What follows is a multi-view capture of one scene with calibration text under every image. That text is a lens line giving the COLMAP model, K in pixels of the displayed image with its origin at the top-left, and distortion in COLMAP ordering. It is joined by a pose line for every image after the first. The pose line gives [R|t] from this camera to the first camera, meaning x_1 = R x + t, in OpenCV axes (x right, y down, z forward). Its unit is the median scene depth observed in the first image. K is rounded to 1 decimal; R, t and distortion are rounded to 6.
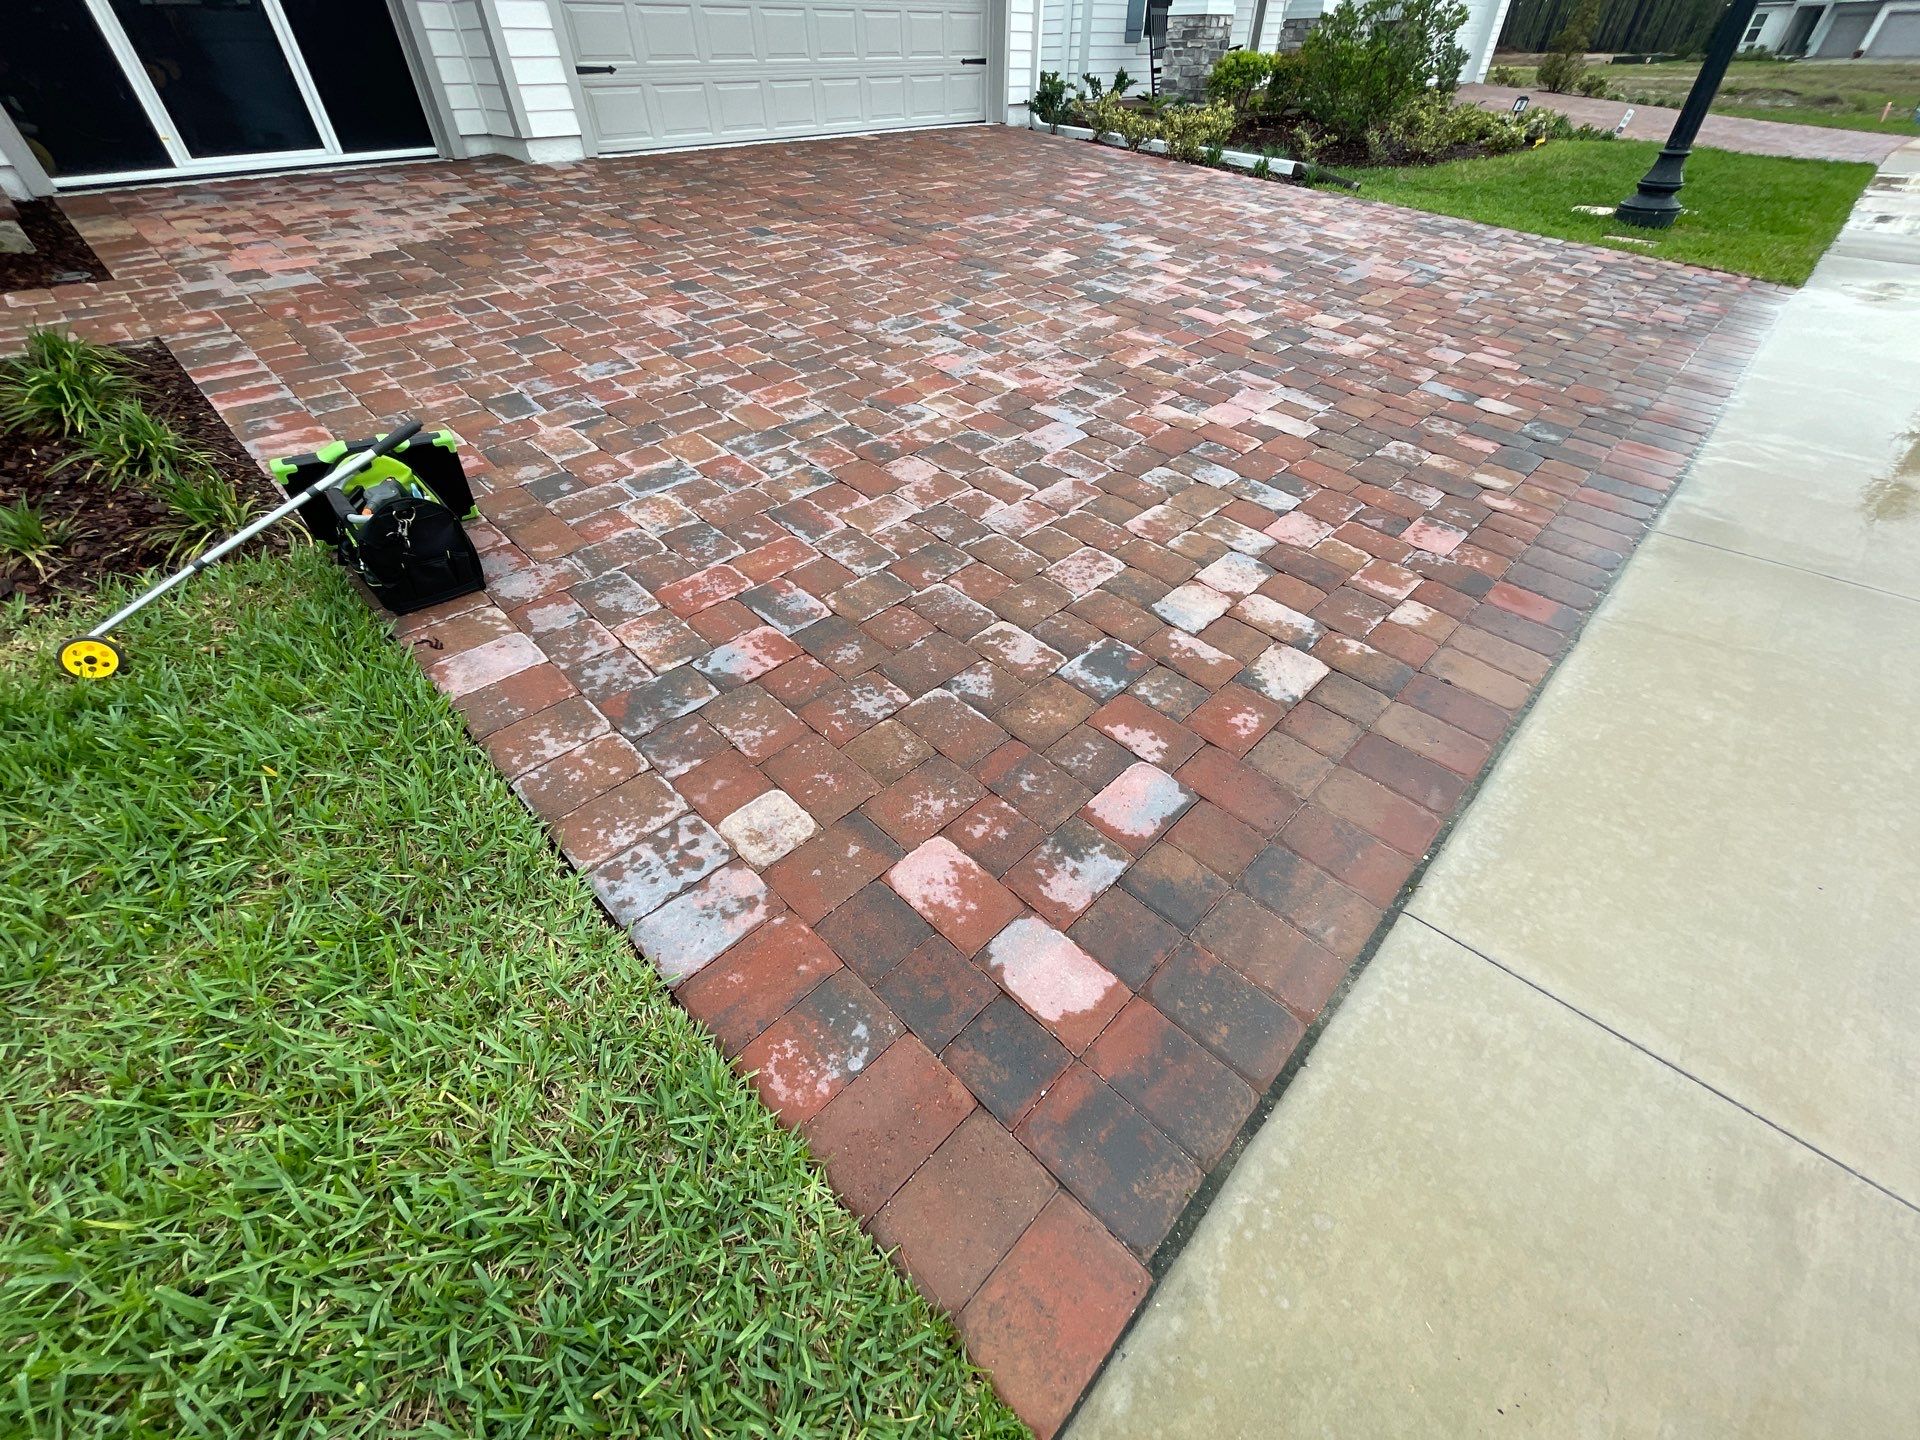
lens RADIAL K [[769.8, 0, 960.0], [0, 769.8, 720.0], [0, 0, 1]] dist [0.000050, -0.000200]
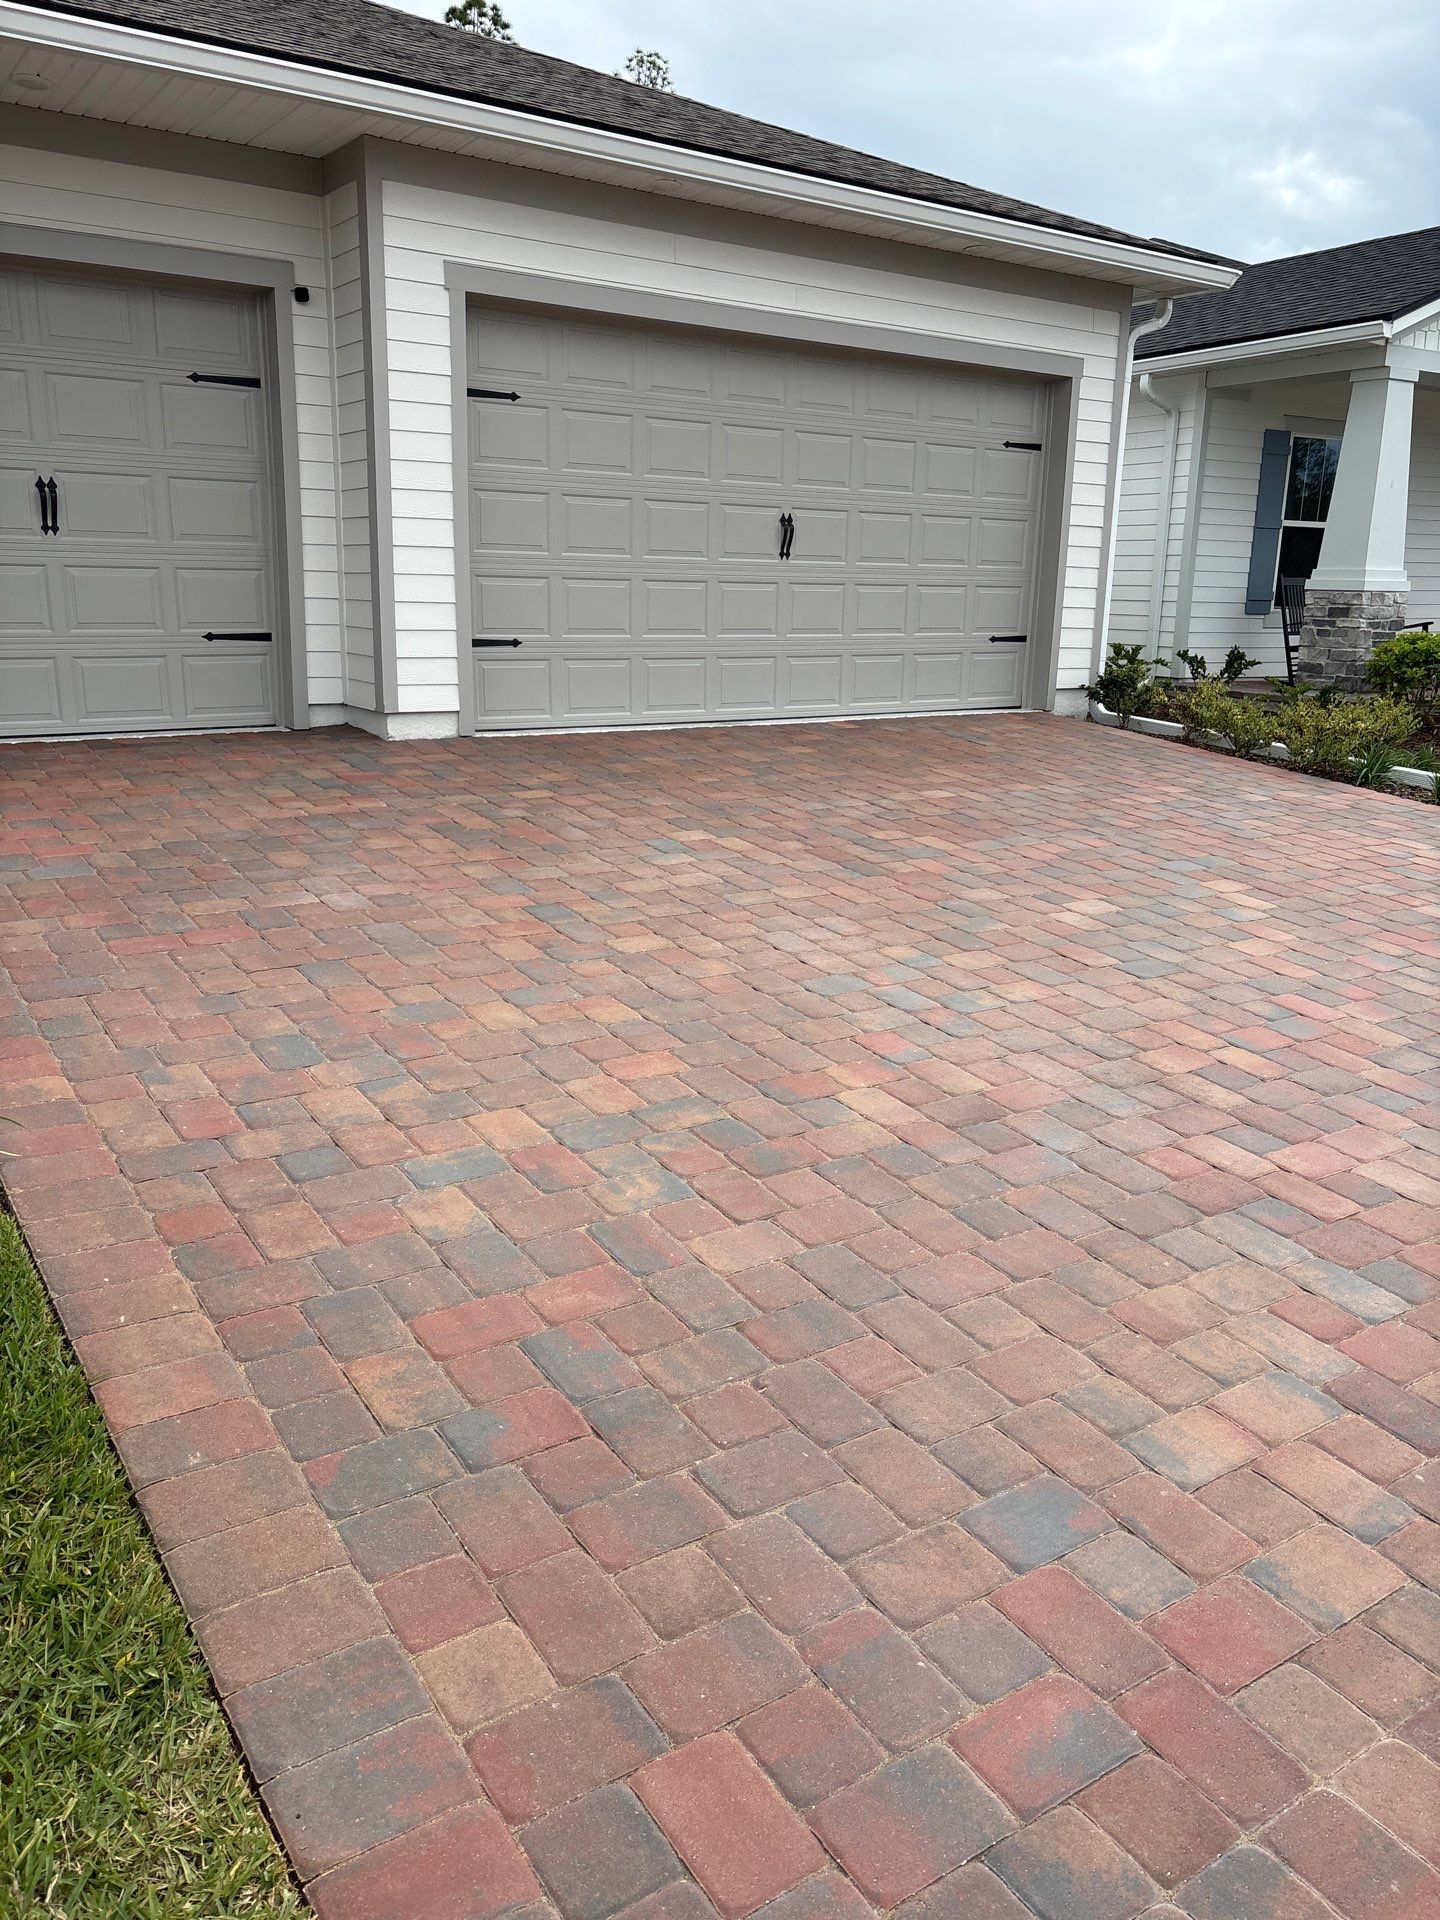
lens RADIAL K [[1406.5, 0, 720.0], [0, 1406.5, 960.0], [0, 0, 1]] dist [0.146751, -0.342376]
pose [[0.980156, 0.076570, -0.182844, 0.108624], [-0.150205, 0.888798, -0.432986, 0.068893], [0.129358, 0.451858, 0.882661, -0.293724]]
